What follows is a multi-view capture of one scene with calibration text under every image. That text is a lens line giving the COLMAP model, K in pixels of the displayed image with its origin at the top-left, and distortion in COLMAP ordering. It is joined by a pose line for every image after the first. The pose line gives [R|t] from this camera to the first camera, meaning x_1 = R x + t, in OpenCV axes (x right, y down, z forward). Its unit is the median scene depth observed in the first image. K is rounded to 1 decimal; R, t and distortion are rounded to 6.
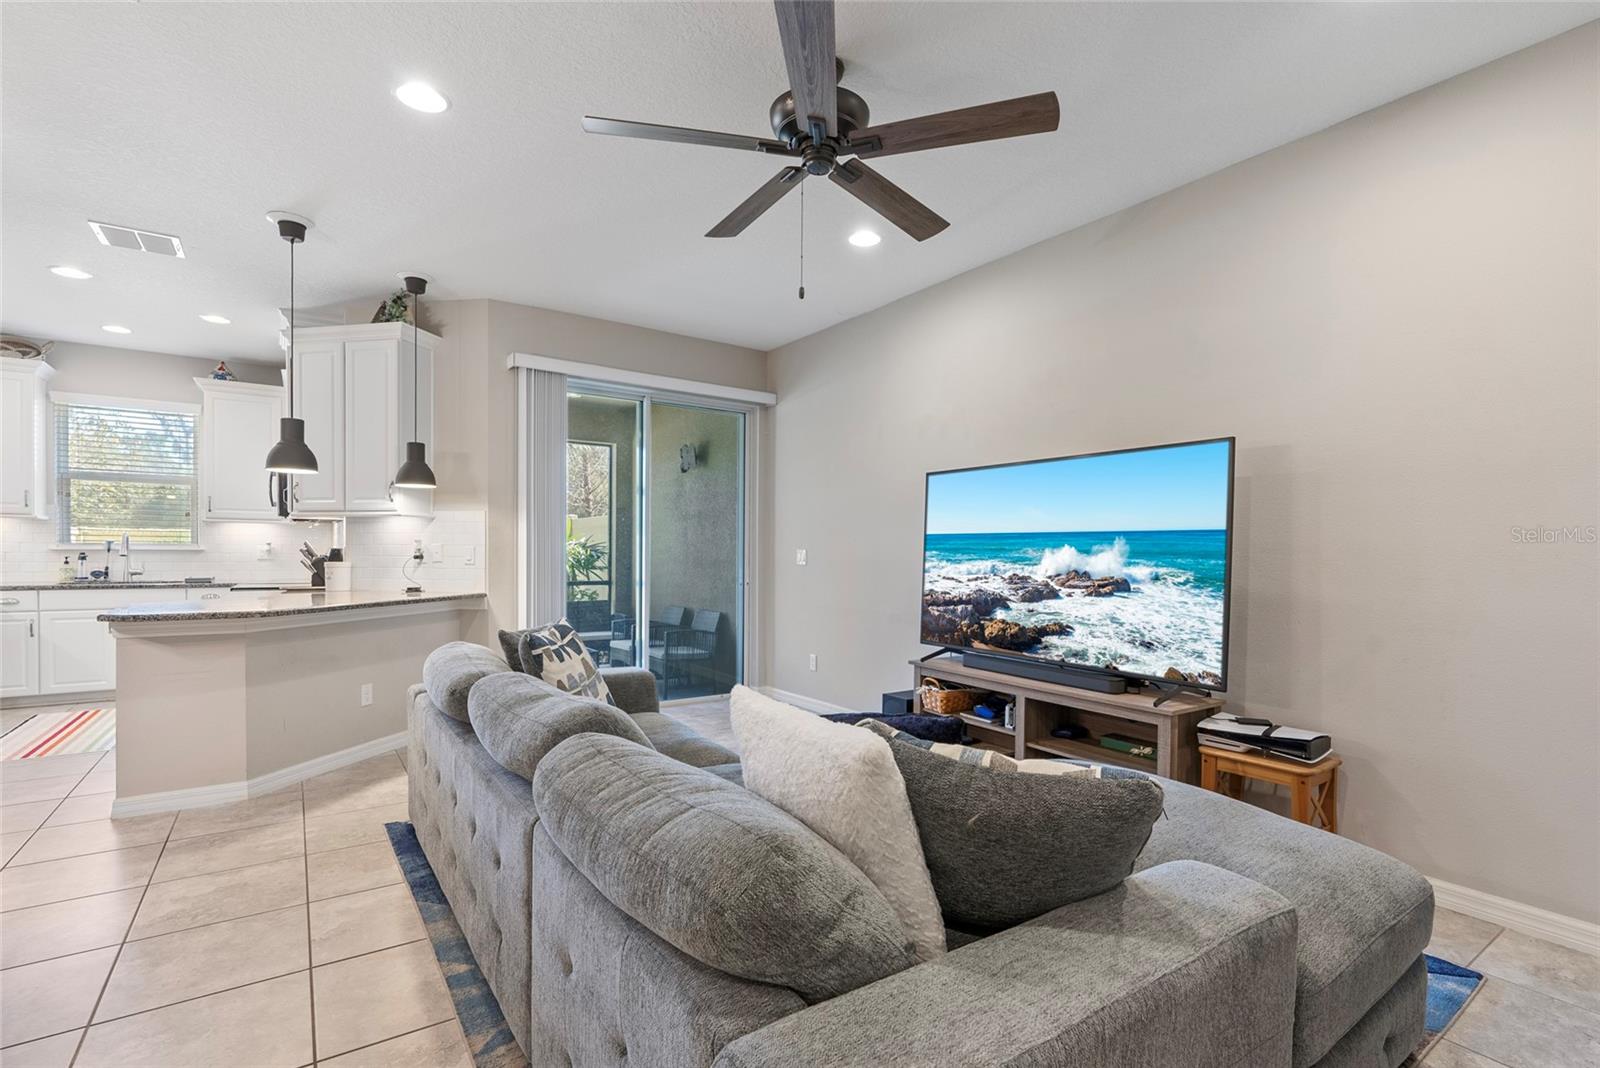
lens RADIAL K [[736.3, 0, 803.4], [0, 736.3, 553.1], [0, 0, 1]] dist [-0.011457, 0.004851]
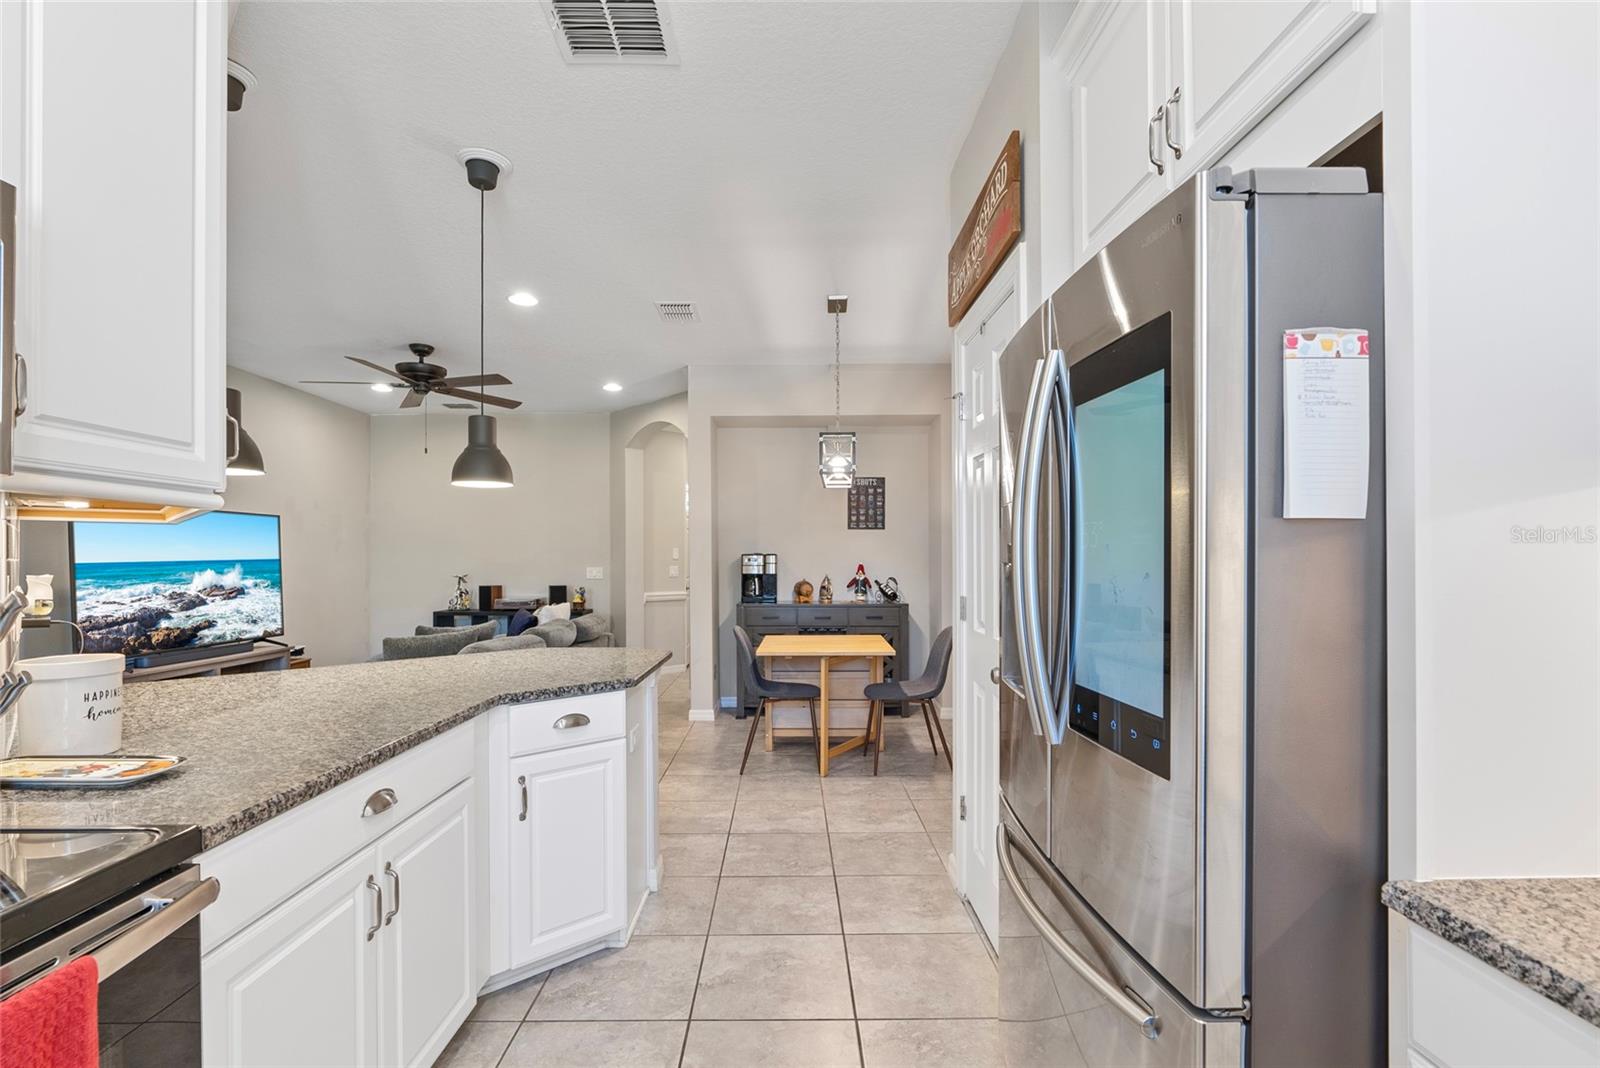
lens RADIAL K [[725.7, 0, 792.9], [0, 725.7, 548.8], [0, 0, 1]] dist [-0.003278, 0.000066]
pose [[-0.824919, -0.007382, 0.565203, -1.445125], [-0.001447, 0.999939, 0.010948, -0.068948], [-0.565249, 0.008214, -0.824879, 1.491701]]
